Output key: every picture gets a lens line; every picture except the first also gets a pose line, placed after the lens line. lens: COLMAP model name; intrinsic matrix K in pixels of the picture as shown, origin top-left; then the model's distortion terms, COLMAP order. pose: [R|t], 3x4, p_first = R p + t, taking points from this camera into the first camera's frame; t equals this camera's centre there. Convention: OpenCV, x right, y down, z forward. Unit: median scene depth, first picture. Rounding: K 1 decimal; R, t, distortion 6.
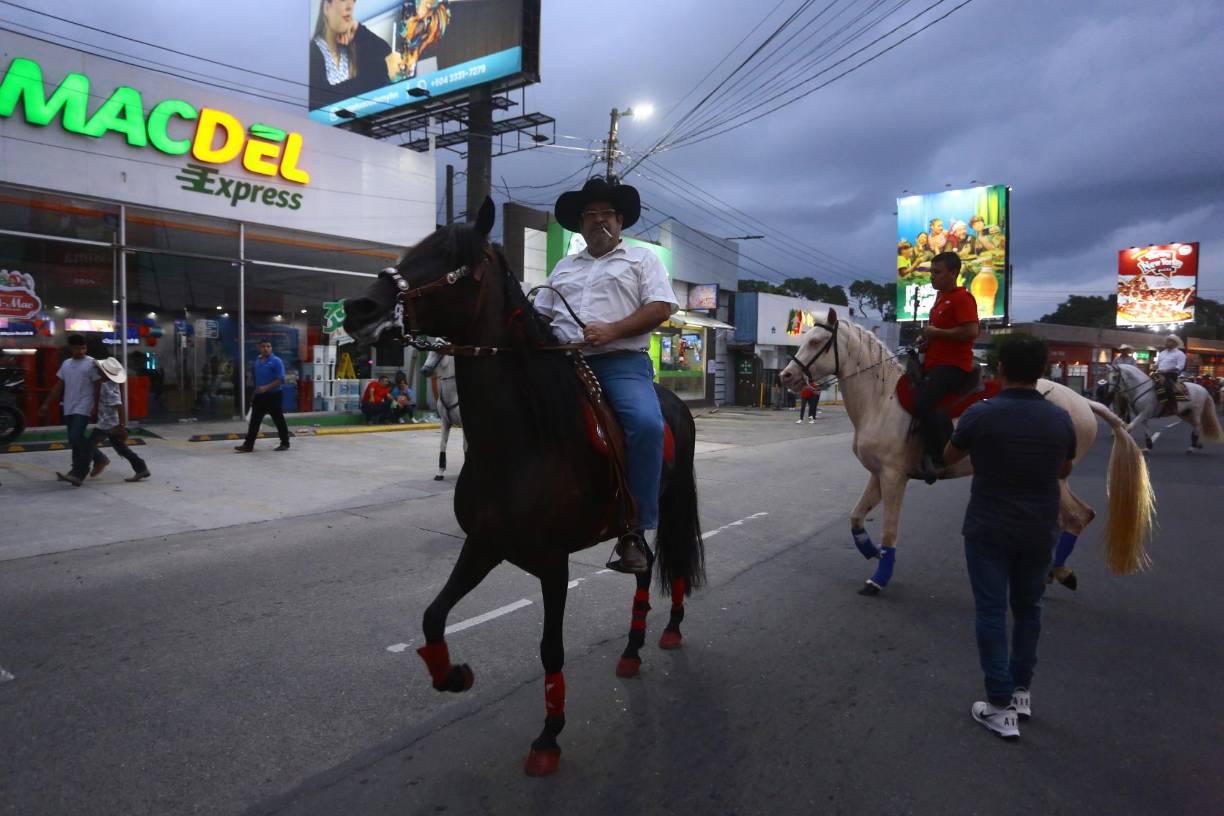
lens RADIAL K [[756.1, 0, 659.0], [0, 756.1, 392.1], [0, 0, 1]] dist [-0.001698, 0.047232]
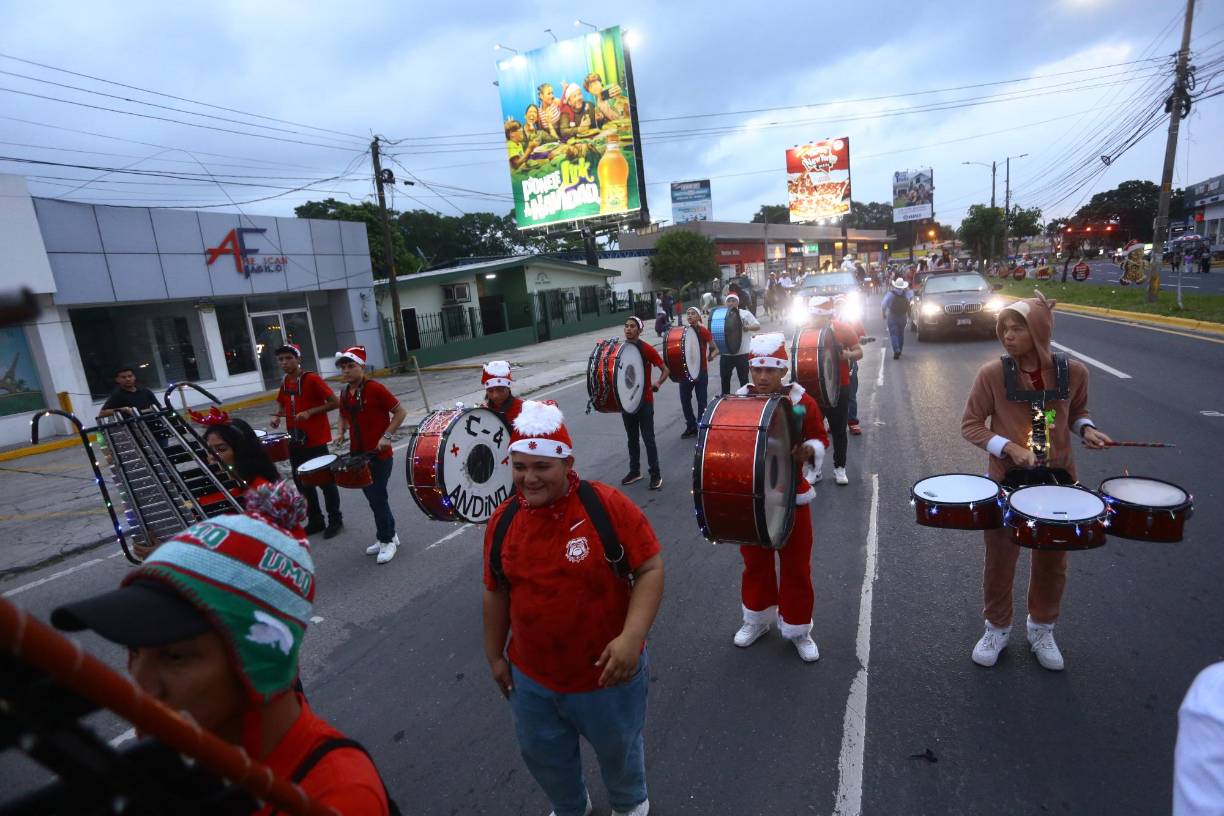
lens RADIAL K [[592.8, 0, 614.7], [0, 592.8, 402.5], [0, 0, 1]] dist [-0.058008, 0.000864]
pose [[0.965778, -0.155399, 0.207664, 0.208426], [0.121728, 0.978558, 0.166155, -0.008709], [-0.229032, -0.135190, 0.963986, 0.309468]]
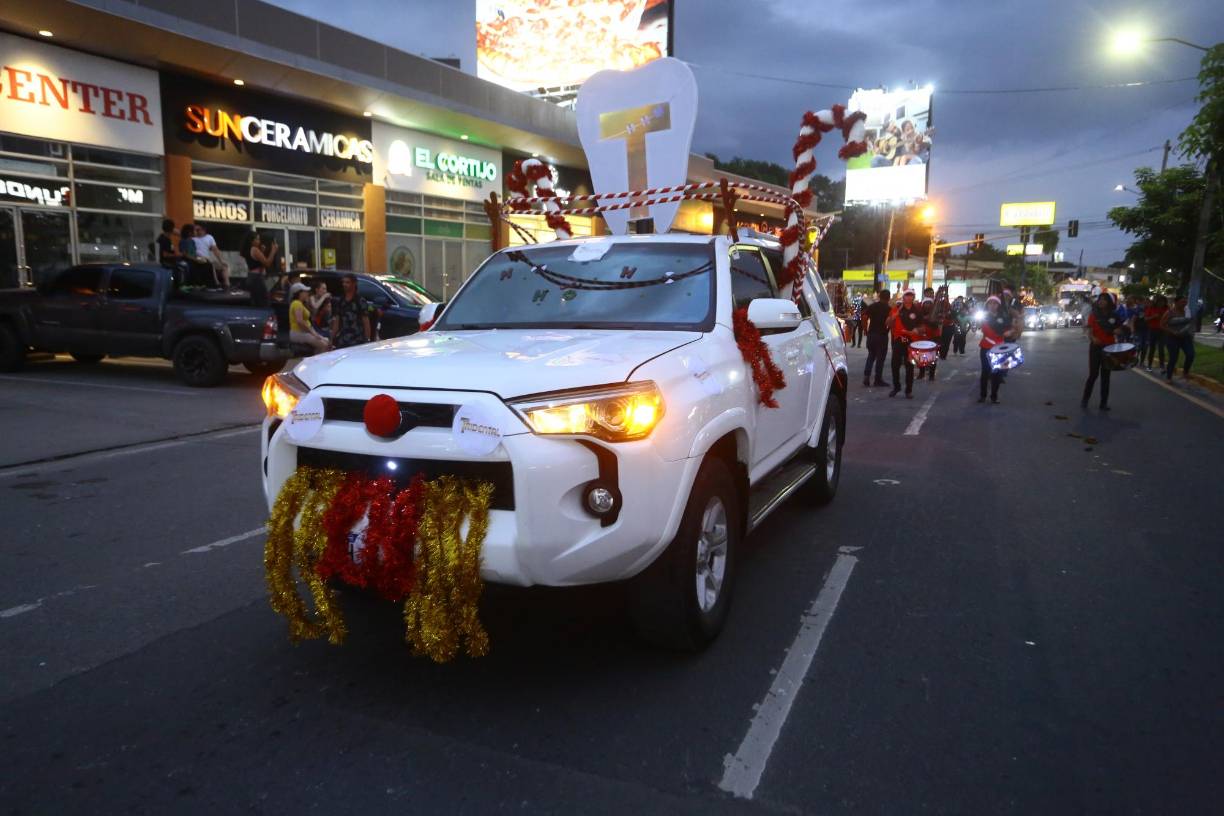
lens RADIAL K [[881.0, 0, 607.9], [0, 881.0, 402.6], [0, 0, 1]] dist [-0.047016, 0.071618]
pose [[0.922062, -0.060006, 0.382363, 0.694341], [0.020180, 0.994018, 0.107332, -0.001734], [-0.386516, -0.091251, 0.917757, 0.878120]]
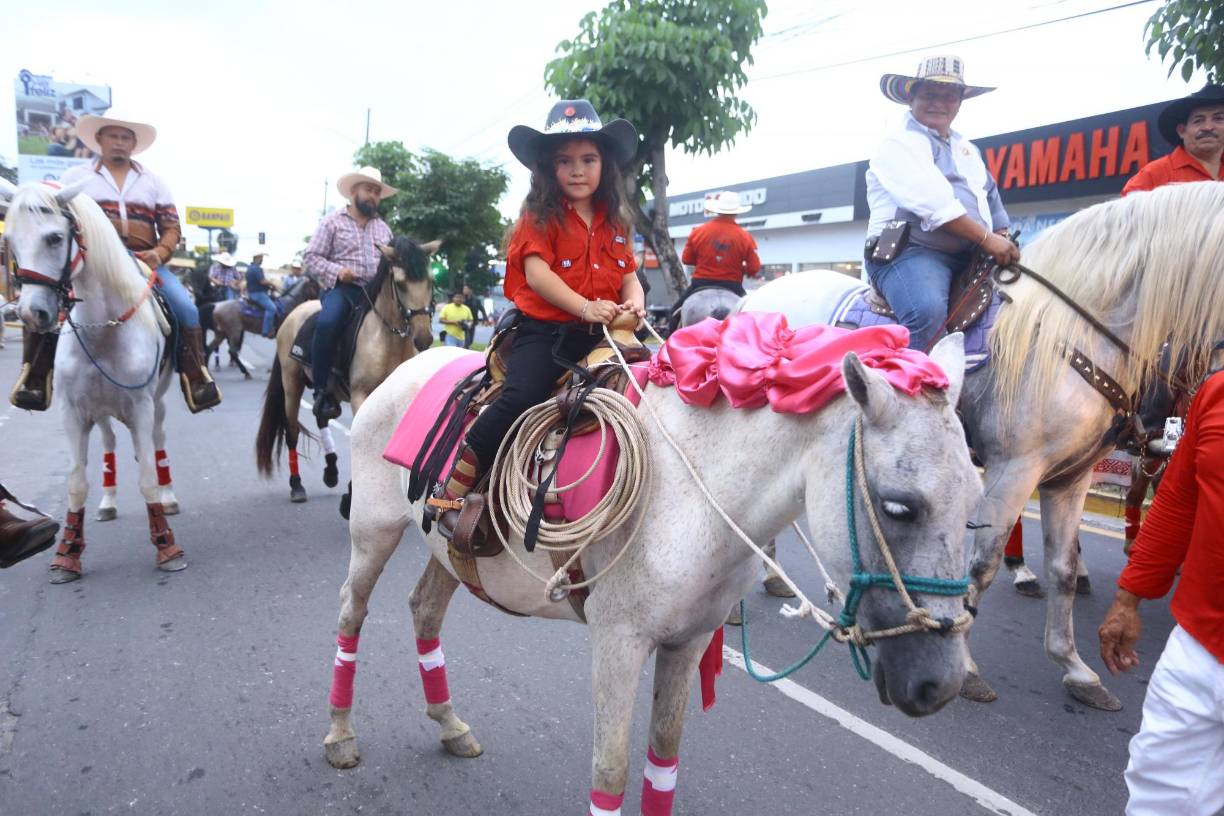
lens RADIAL K [[881.0, 0, 607.9], [0, 881.0, 402.6], [0, 0, 1]] dist [-0.047016, 0.071618]
pose [[0.294349, -0.115430, 0.948701, 0.587985], [-0.001018, 0.992641, 0.121093, -0.002798], [-0.955697, -0.036610, 0.292065, 0.815255]]
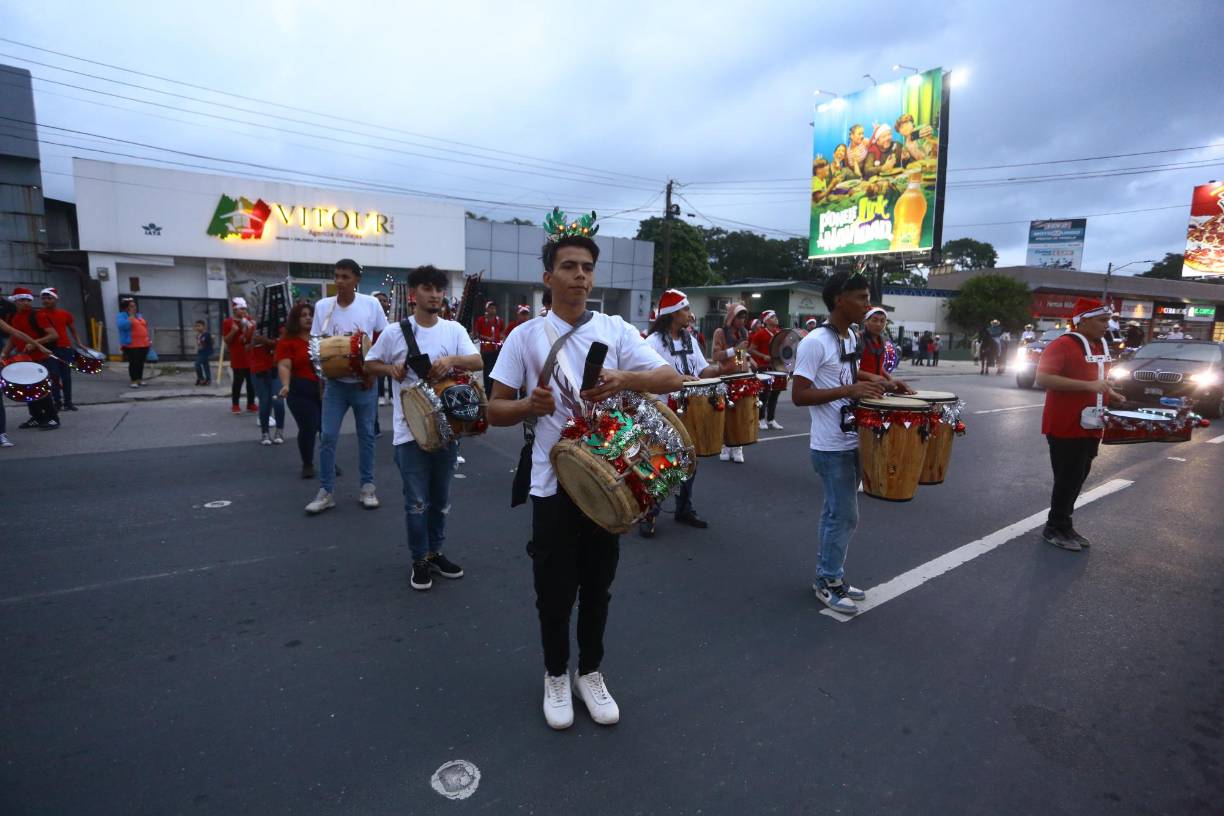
lens RADIAL K [[602.9, 0, 613.7], [0, 602.9, 400.7], [0, 0, 1]] dist [-0.065469, 0.030351]
pose [[0.960489, 0.046769, -0.274361, 0.239190], [-0.020282, 0.994921, 0.098596, -0.000616], [0.277579, -0.089136, 0.956559, 0.252412]]
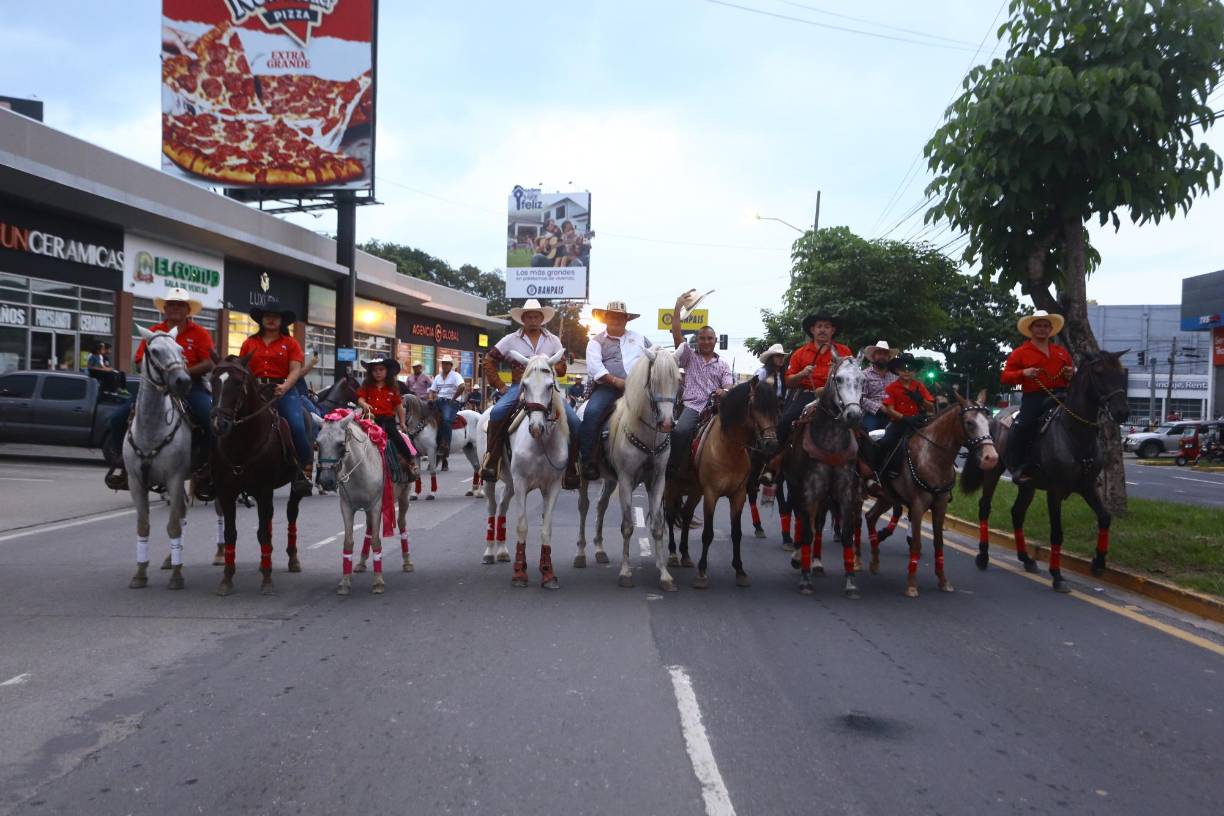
lens RADIAL K [[1083.9, 0, 612.0], [0, 1083.9, 408.0], [0, 0, 1]] dist [-0.015609, 0.115848]
pose [[0.714463, -0.004962, 0.699656, 0.590962], [0.005703, 0.999983, 0.001267, -0.002843], [-0.699650, 0.003085, 0.714479, 0.788811]]
